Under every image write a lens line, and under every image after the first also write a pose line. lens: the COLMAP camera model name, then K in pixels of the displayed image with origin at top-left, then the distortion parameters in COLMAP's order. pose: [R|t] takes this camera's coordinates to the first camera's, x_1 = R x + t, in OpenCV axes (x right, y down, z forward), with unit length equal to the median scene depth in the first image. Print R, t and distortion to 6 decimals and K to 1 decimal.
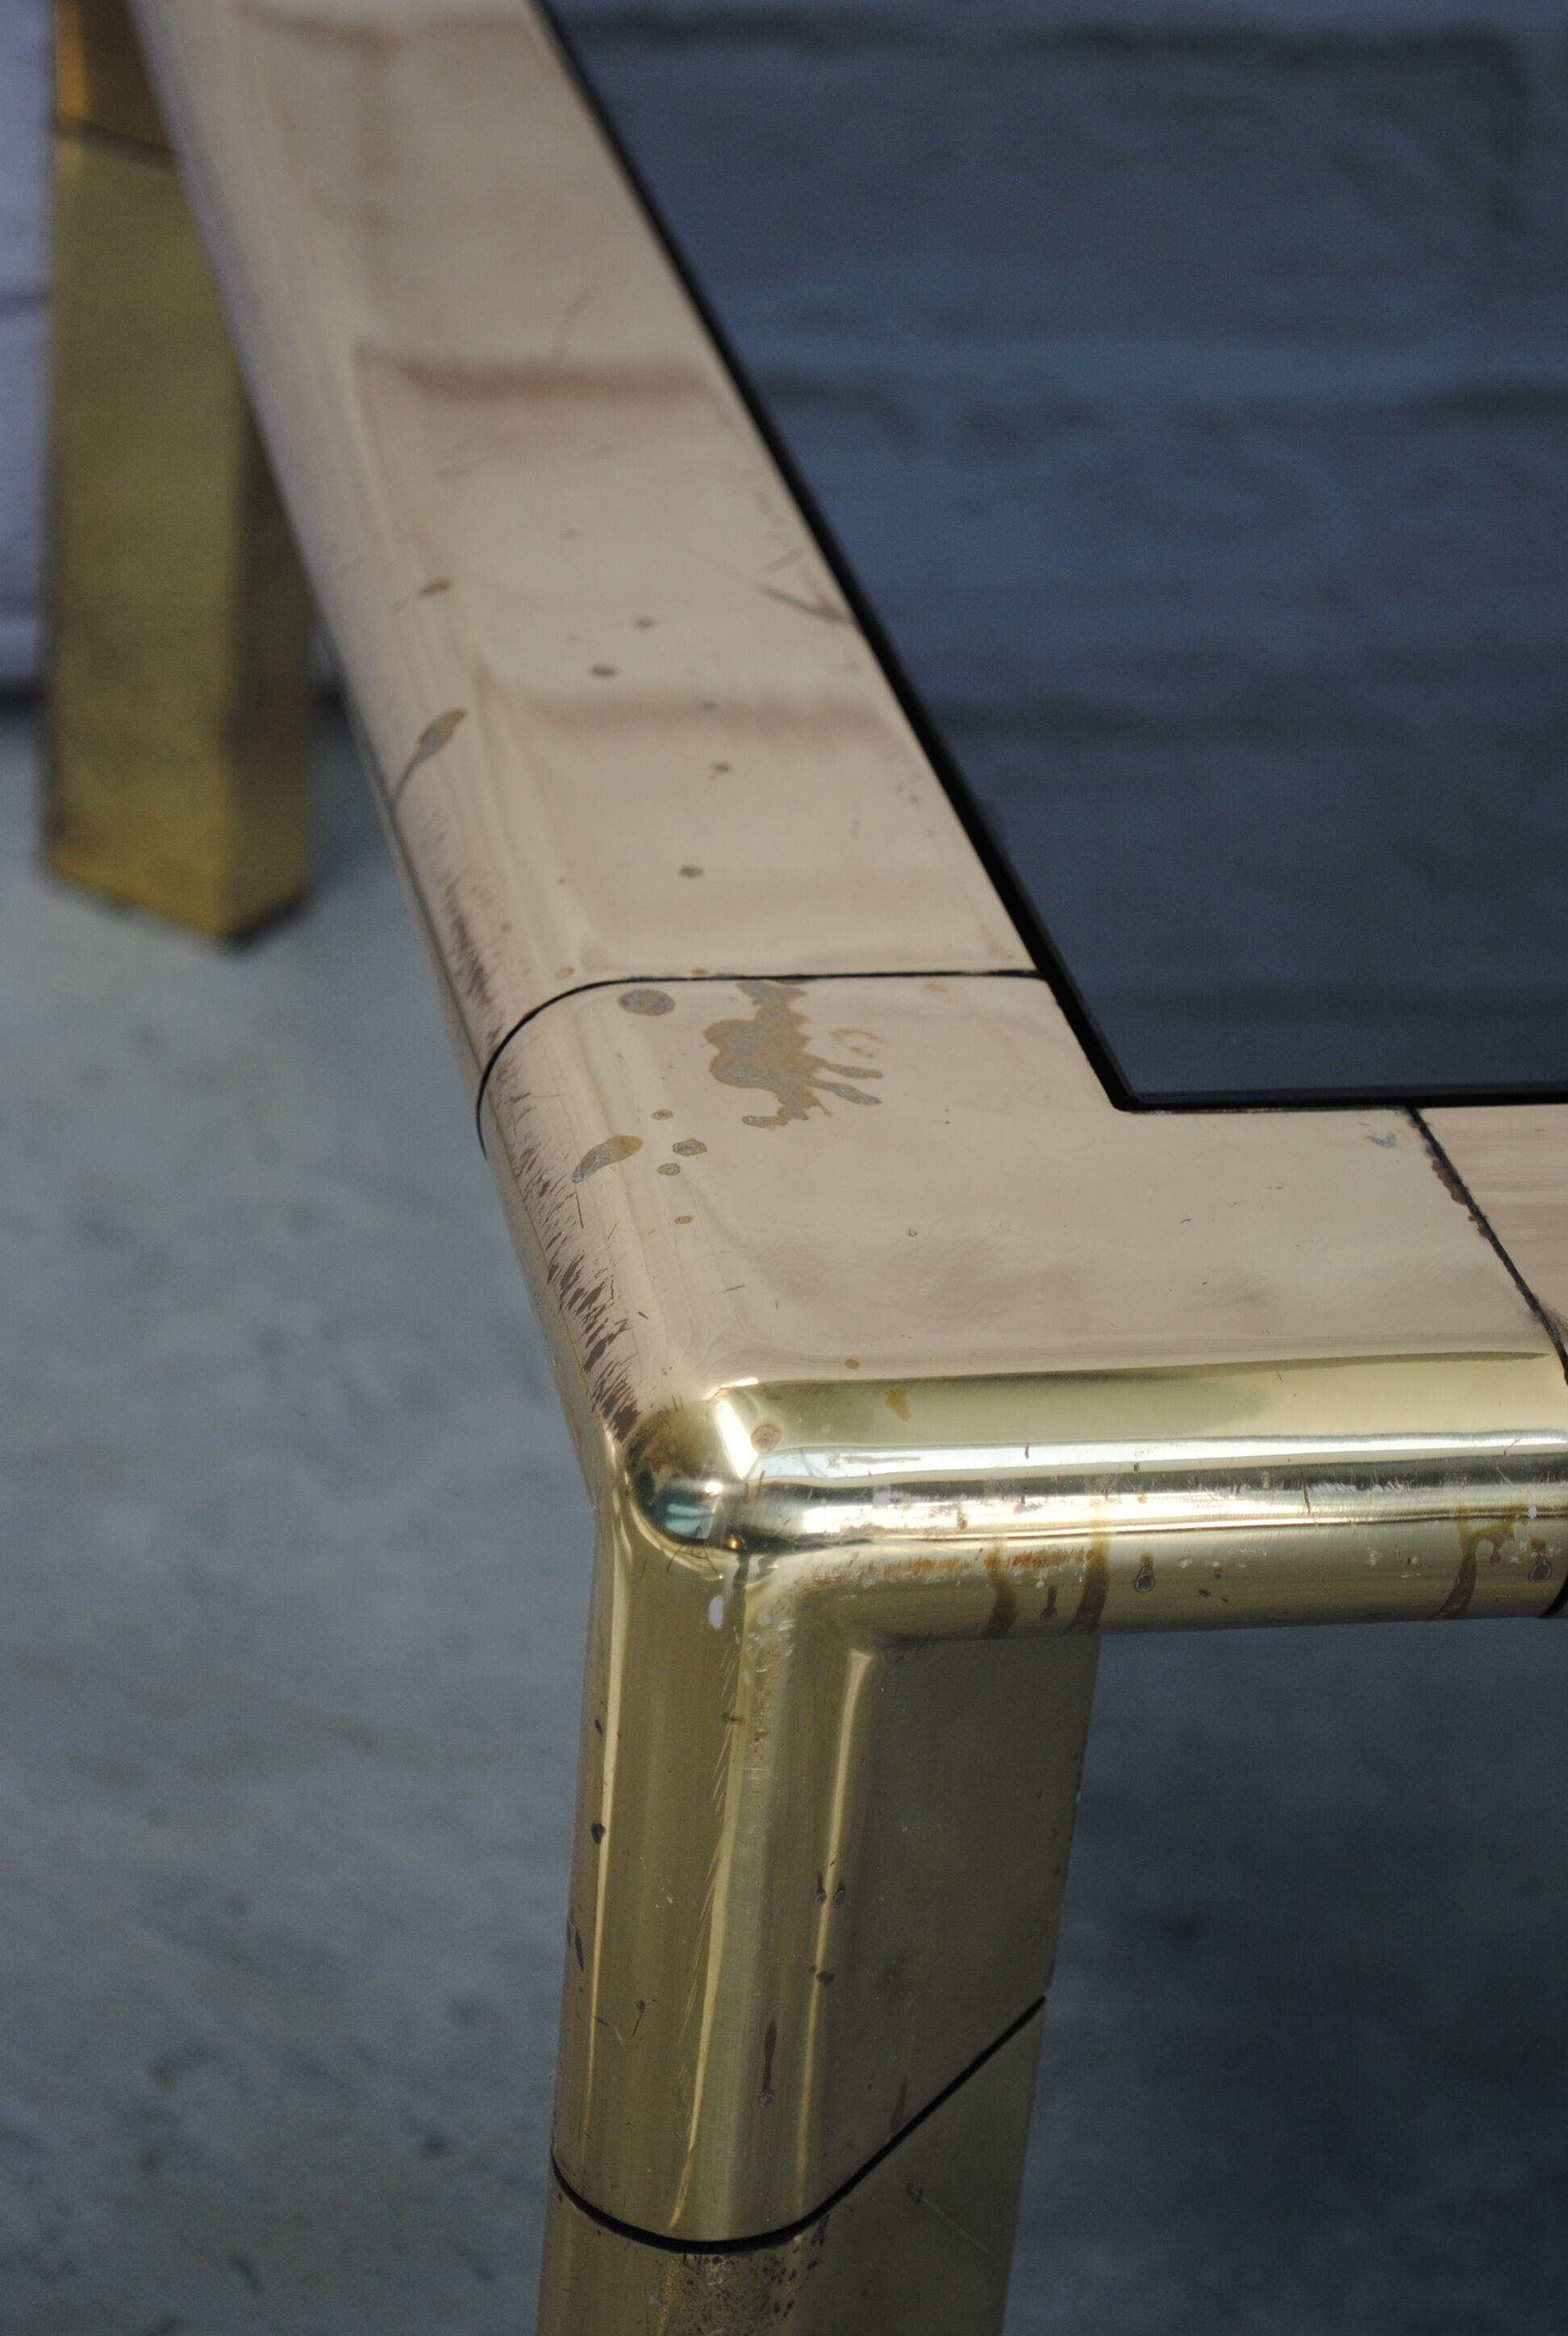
lens RADIAL K [[5258.6, 0, 751.8], [0, 5258.6, 1168.9], [0, 0, 1]] dist [0.071411, -0.128217]
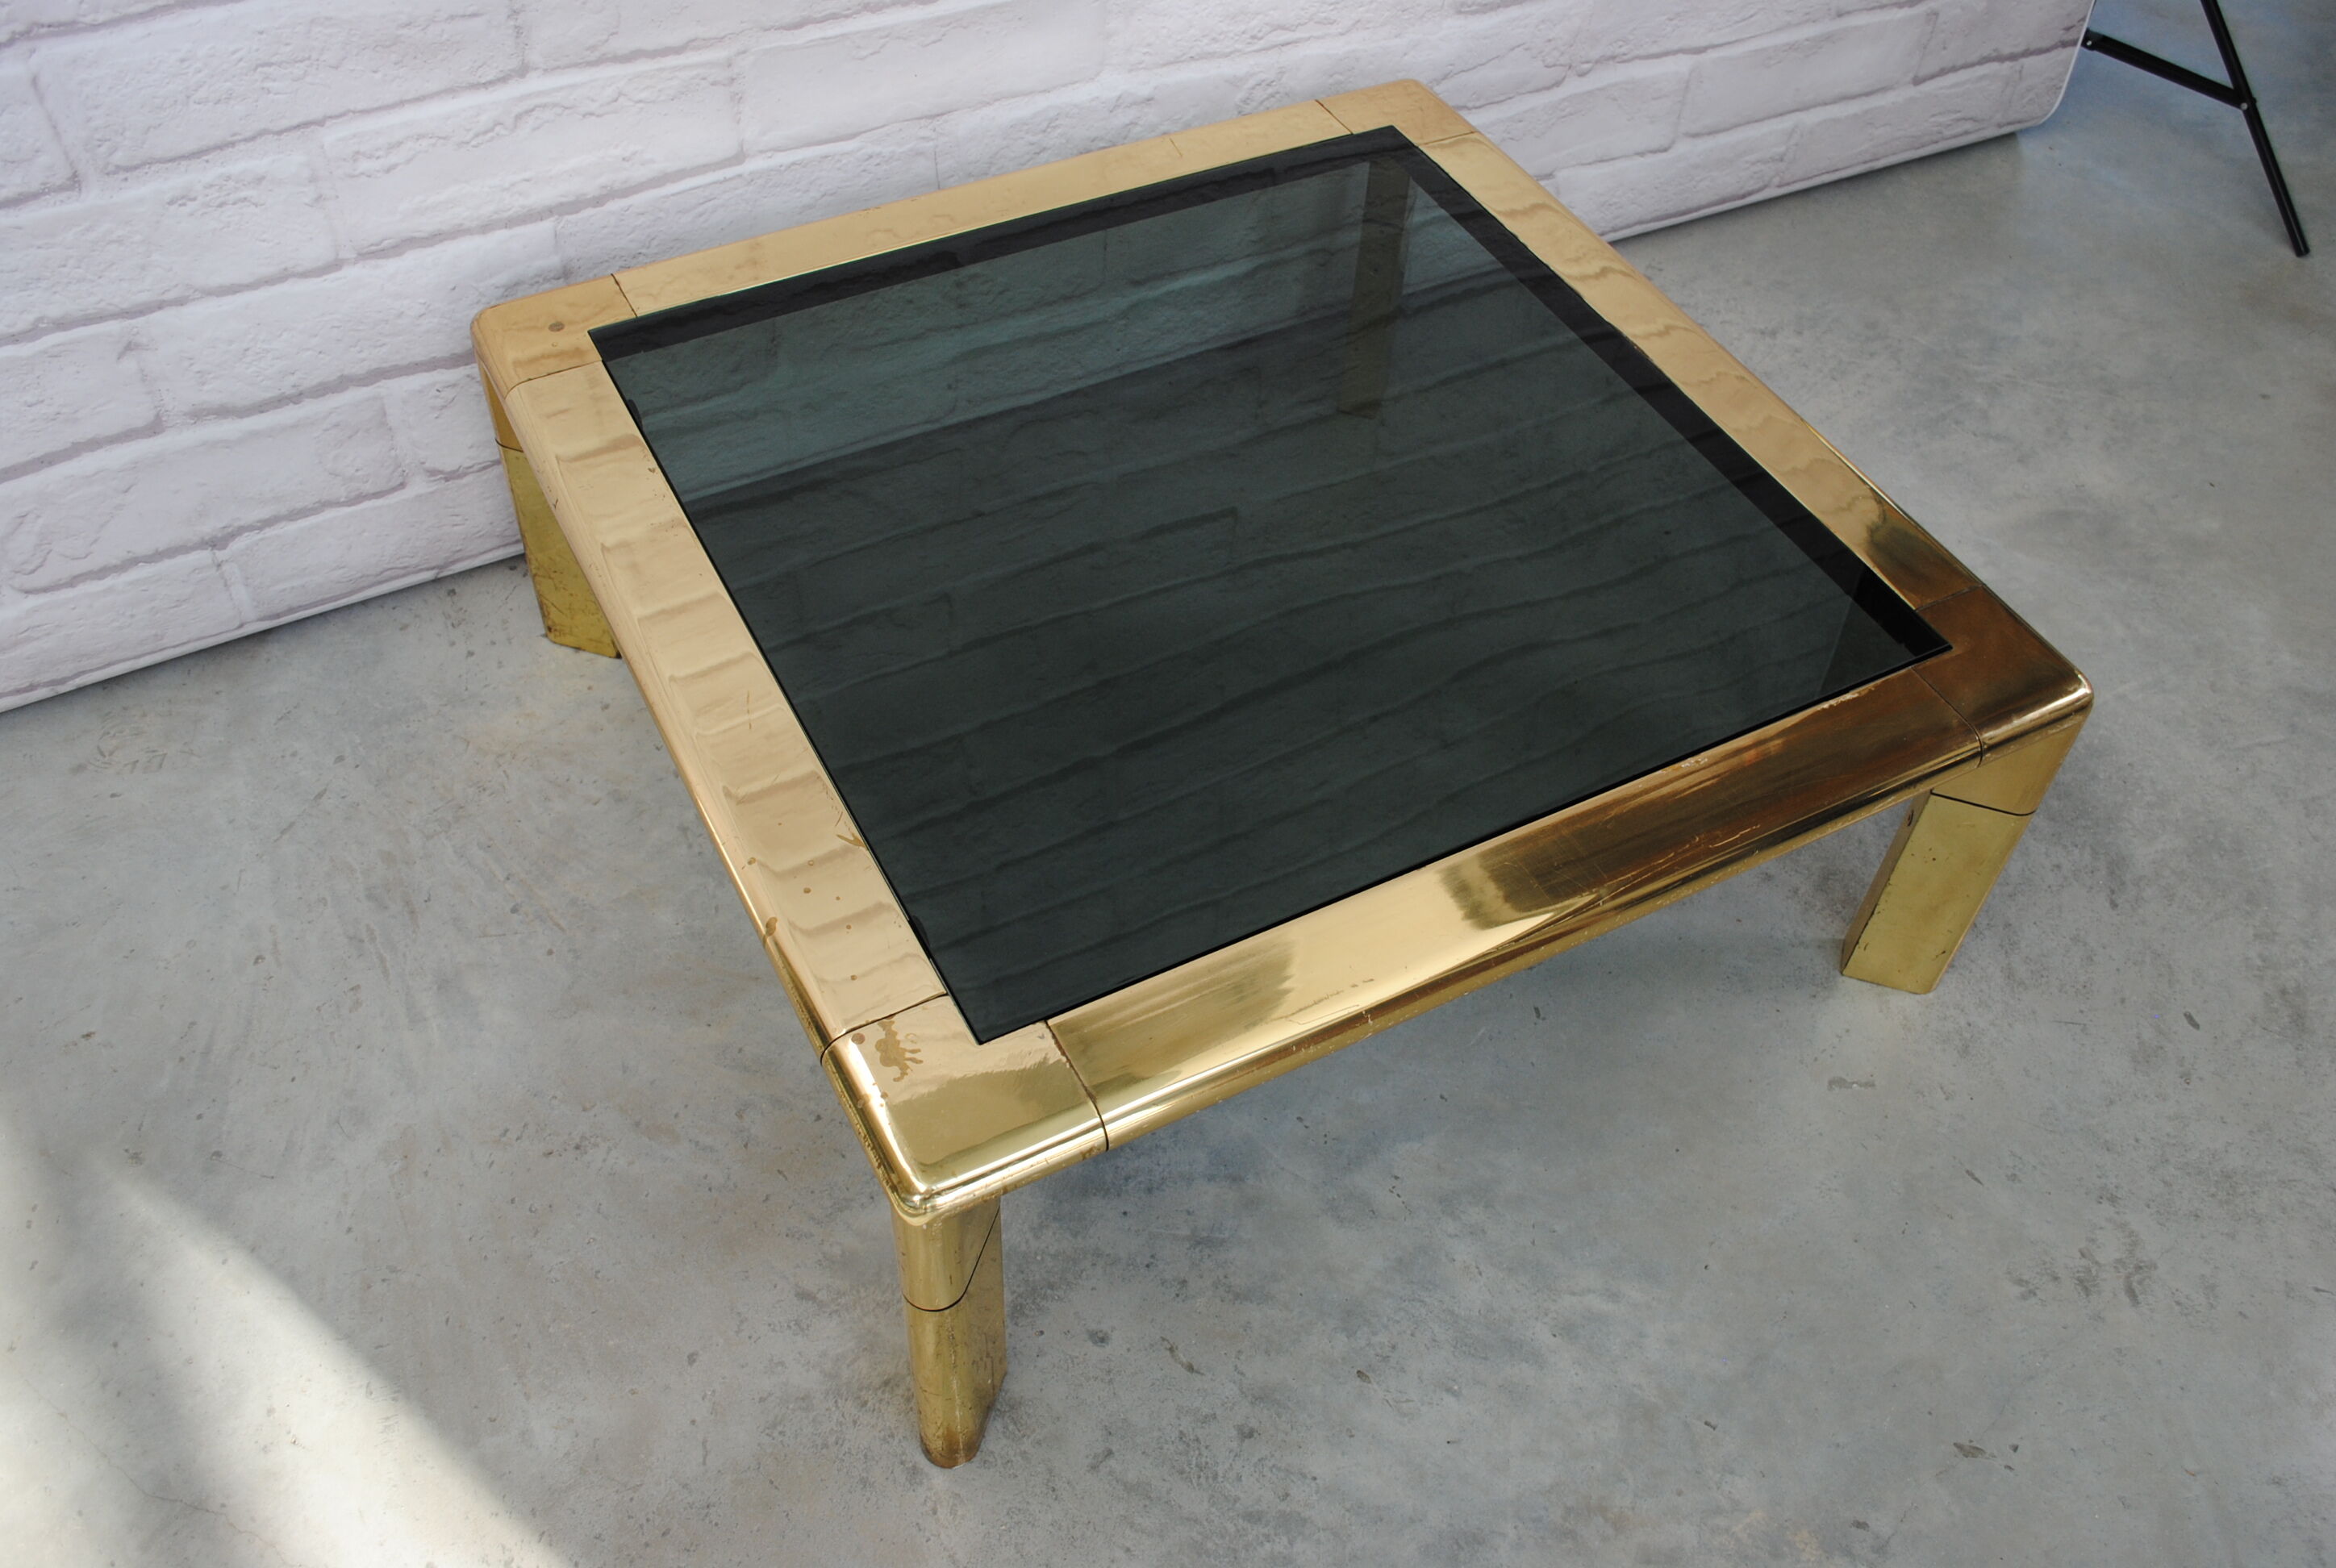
lens RADIAL K [[2027.4, 0, 1176.4], [0, 2027.4, 797.2], [0, 0, 1]] dist [-0.079640, 0.007267]
pose [[0.956115, -0.242991, 0.163708, 0.005609], [0.168431, 0.913026, 0.371503, -0.788126], [-0.239741, -0.327626, 0.913885, -0.450855]]
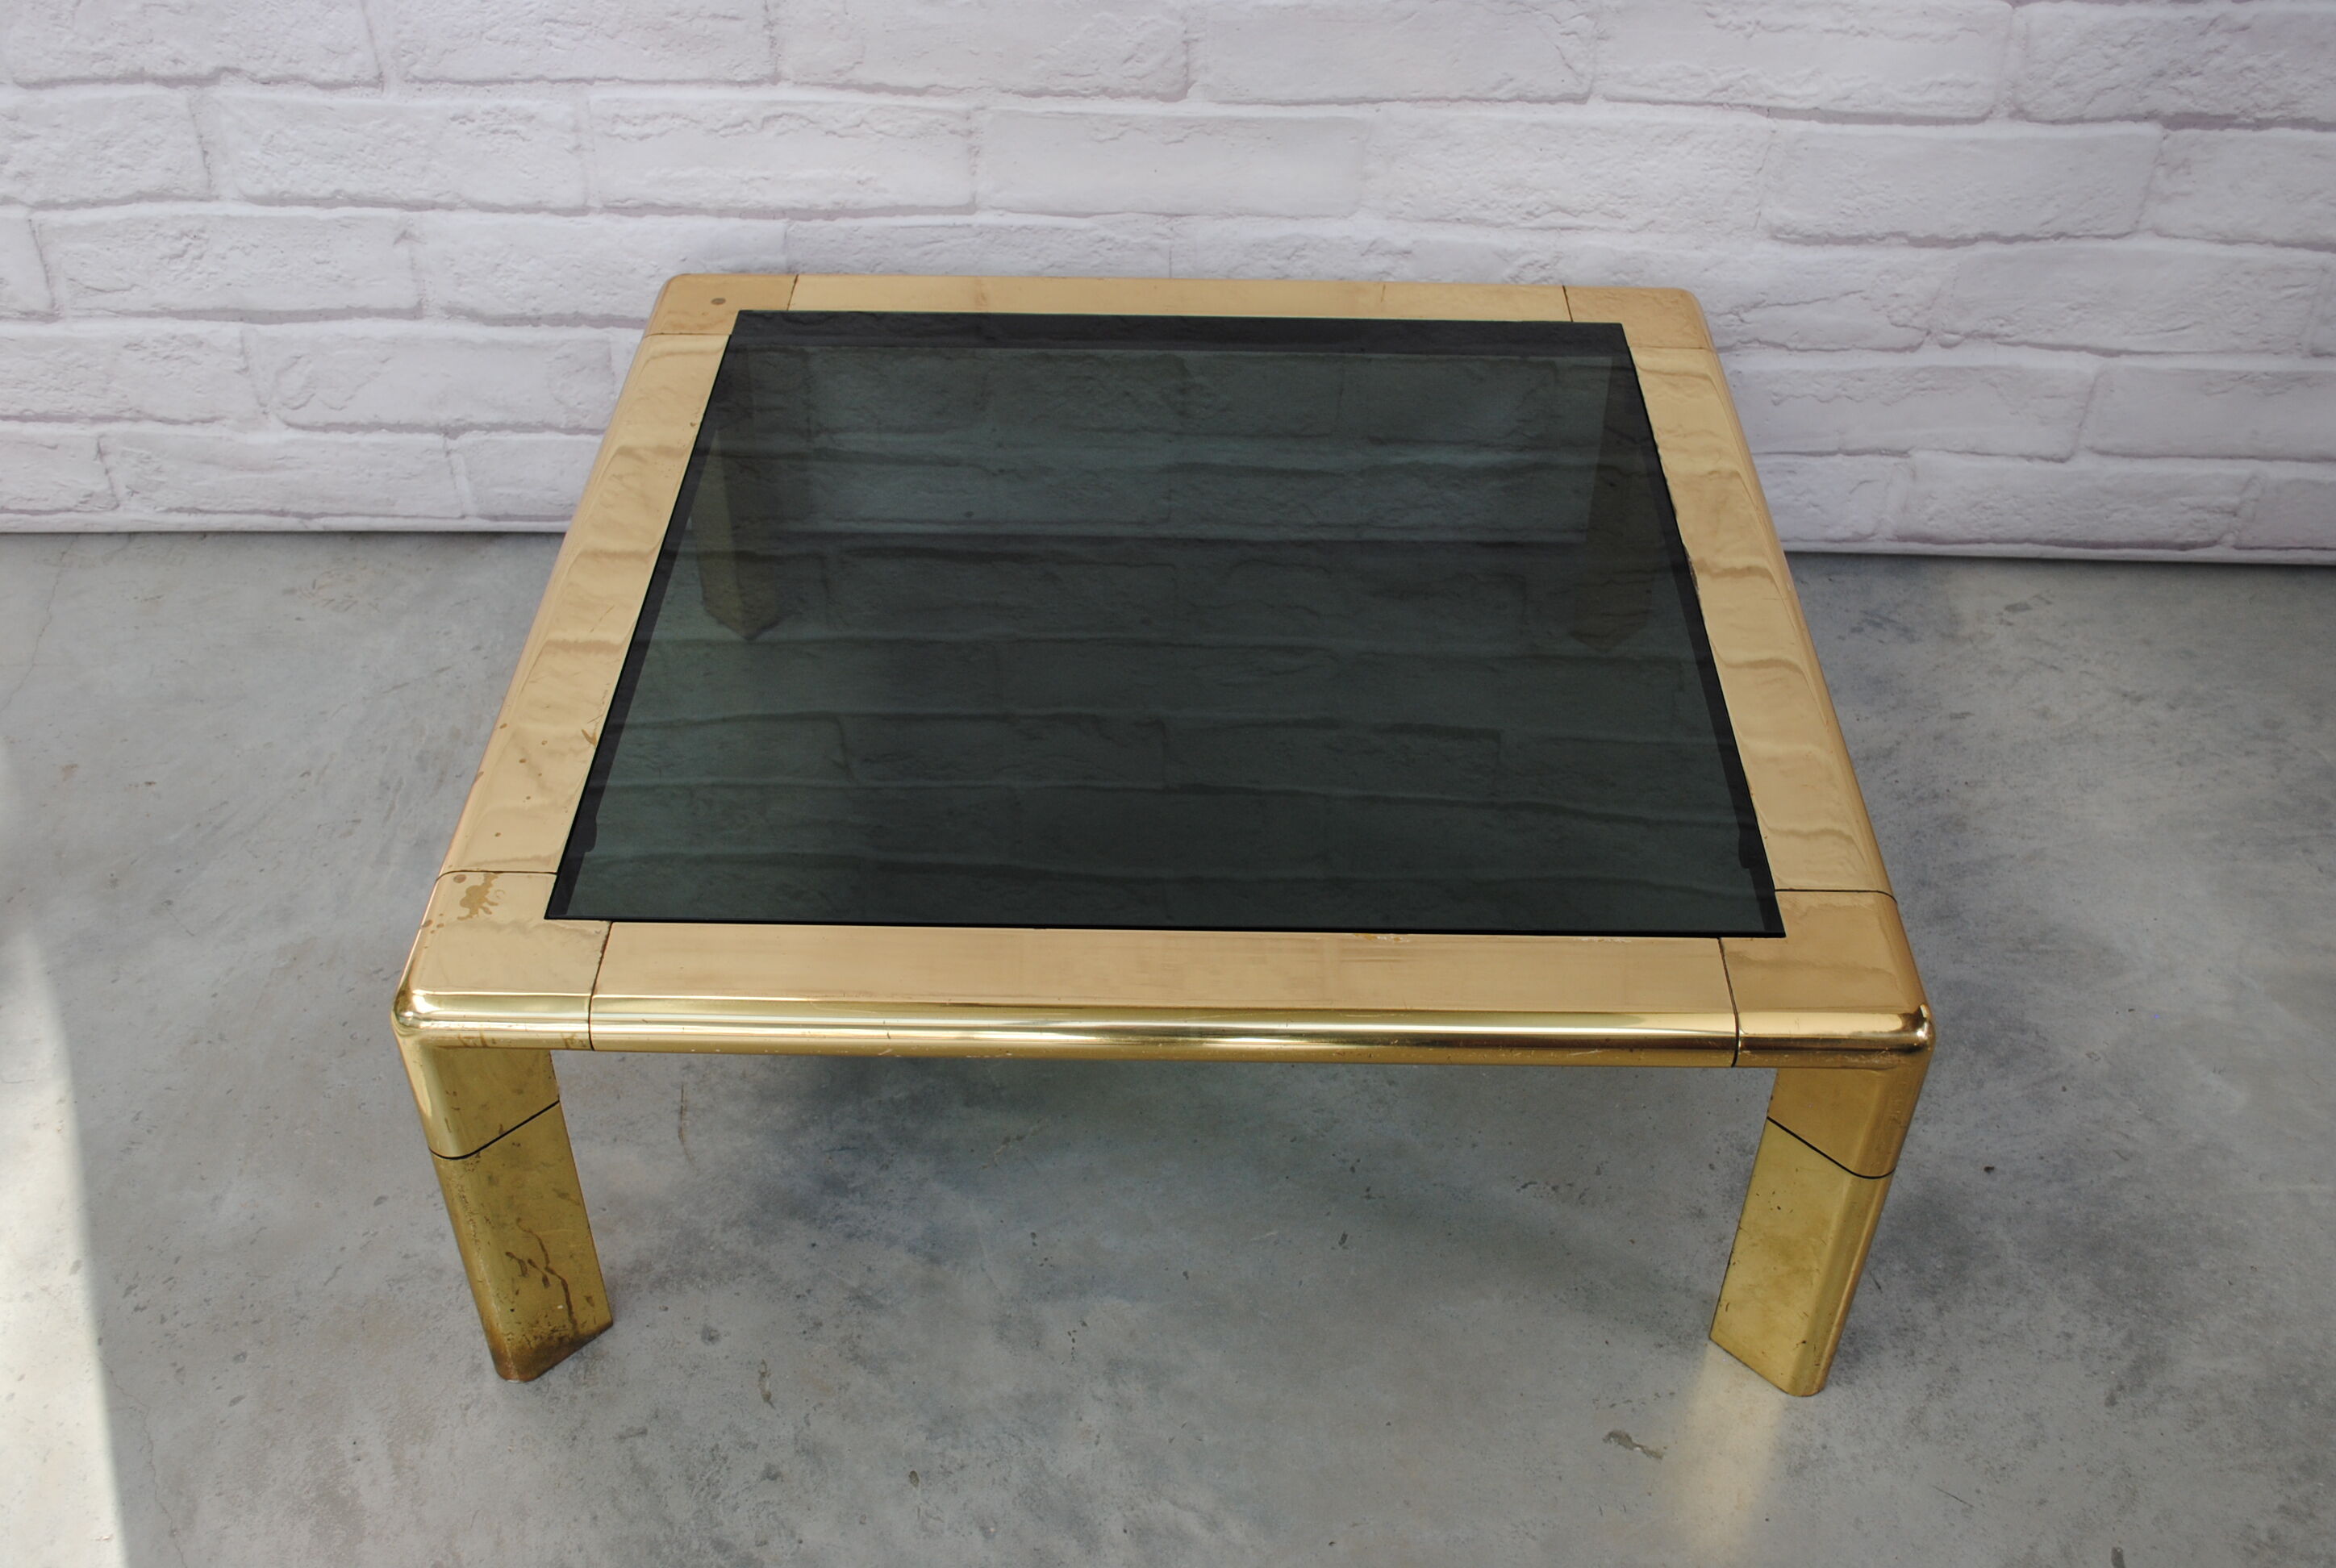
lens RADIAL K [[2333.2, 0, 1168.0], [0, 2333.2, 784.0], [0, 0, 1]] dist [-0.062949, 0.004397]
pose [[0.976236, 0.079044, -0.201782, 0.999068], [-0.040214, 0.981011, 0.189735, -0.531063], [0.212948, -0.177111, 0.960877, -0.759620]]
